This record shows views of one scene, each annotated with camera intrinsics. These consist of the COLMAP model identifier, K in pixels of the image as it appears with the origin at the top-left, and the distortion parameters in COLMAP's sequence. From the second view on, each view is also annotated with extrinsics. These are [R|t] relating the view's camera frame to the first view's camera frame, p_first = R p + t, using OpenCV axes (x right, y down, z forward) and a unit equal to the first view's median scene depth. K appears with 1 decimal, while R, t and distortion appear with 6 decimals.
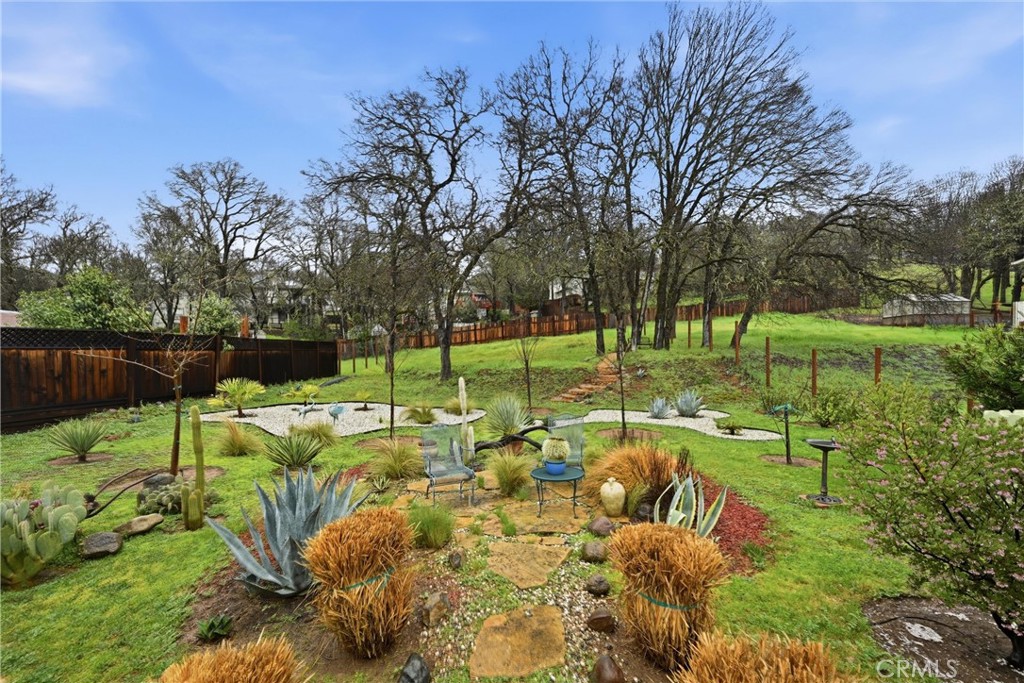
lens RADIAL K [[442.9, 0, 514.0], [0, 442.9, 375.7], [0, 0, 1]] dist [0.000898, 0.000044]
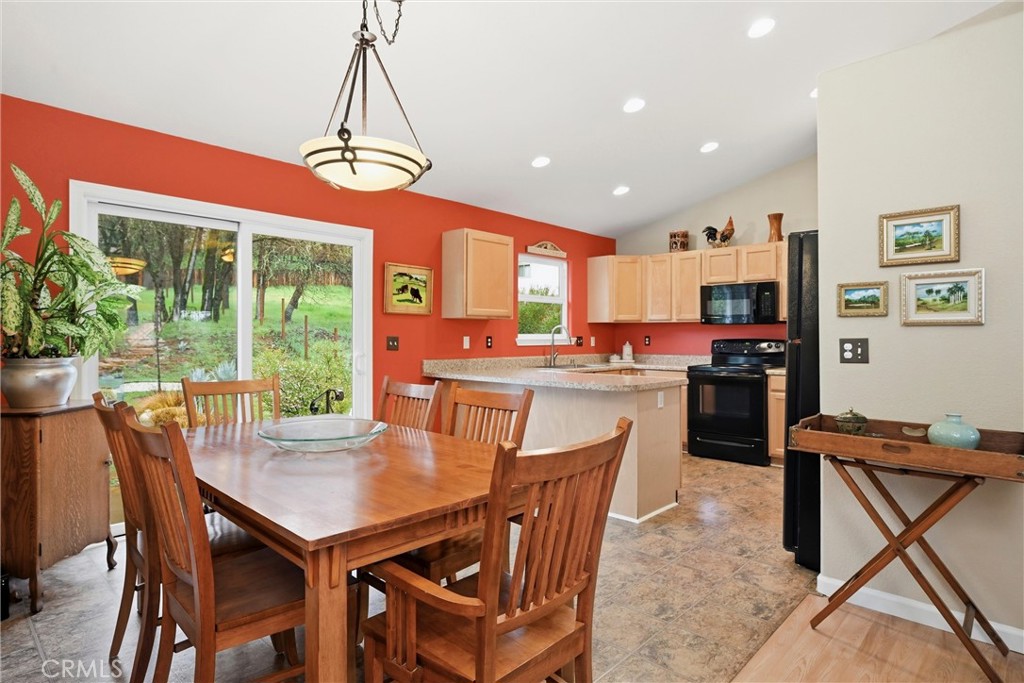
lens RADIAL K [[546.7, 0, 512.0], [0, 546.7, 341.5], [0, 0, 1]] dist [-0.003263, 0.000005]
pose [[0.691973, 0.012848, 0.721809, -0.066372], [-0.001098, 0.999859, -0.016744, 0.003246], [-0.721922, 0.010794, 0.691890, -0.298289]]
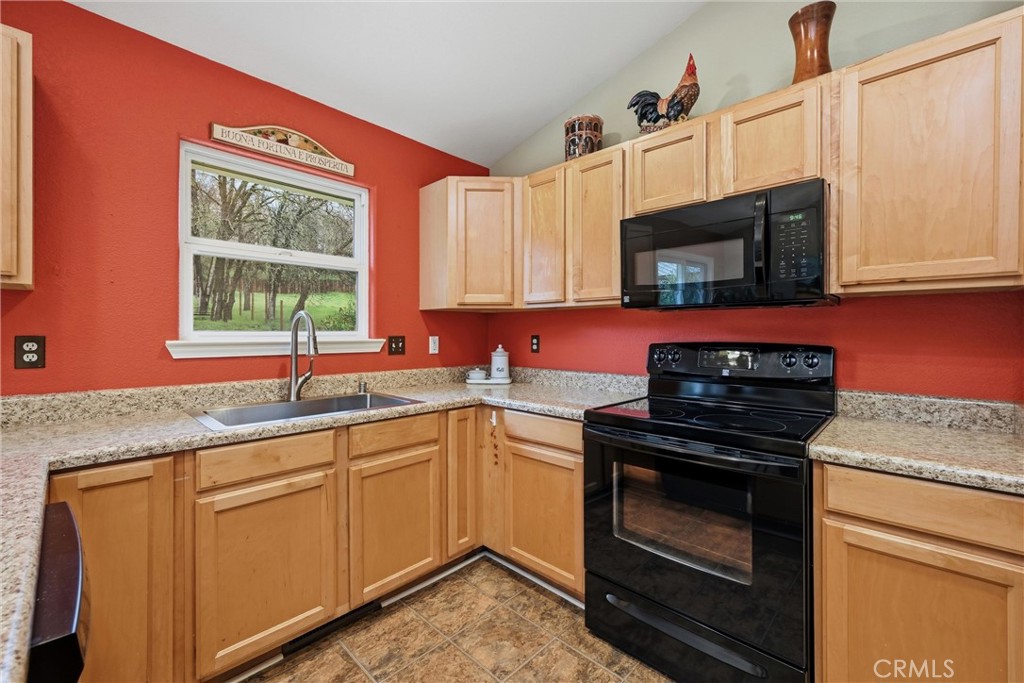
lens RADIAL K [[421.3, 0, 512.5], [0, 421.3, 336.8], [0, 0, 1]] dist [-0.000241, 0.000024]
pose [[0.691729, 0.015884, 0.721983, 0.098343], [-0.002718, 0.999808, -0.019391, -0.001627], [-0.722152, 0.011451, 0.691639, -0.229988]]
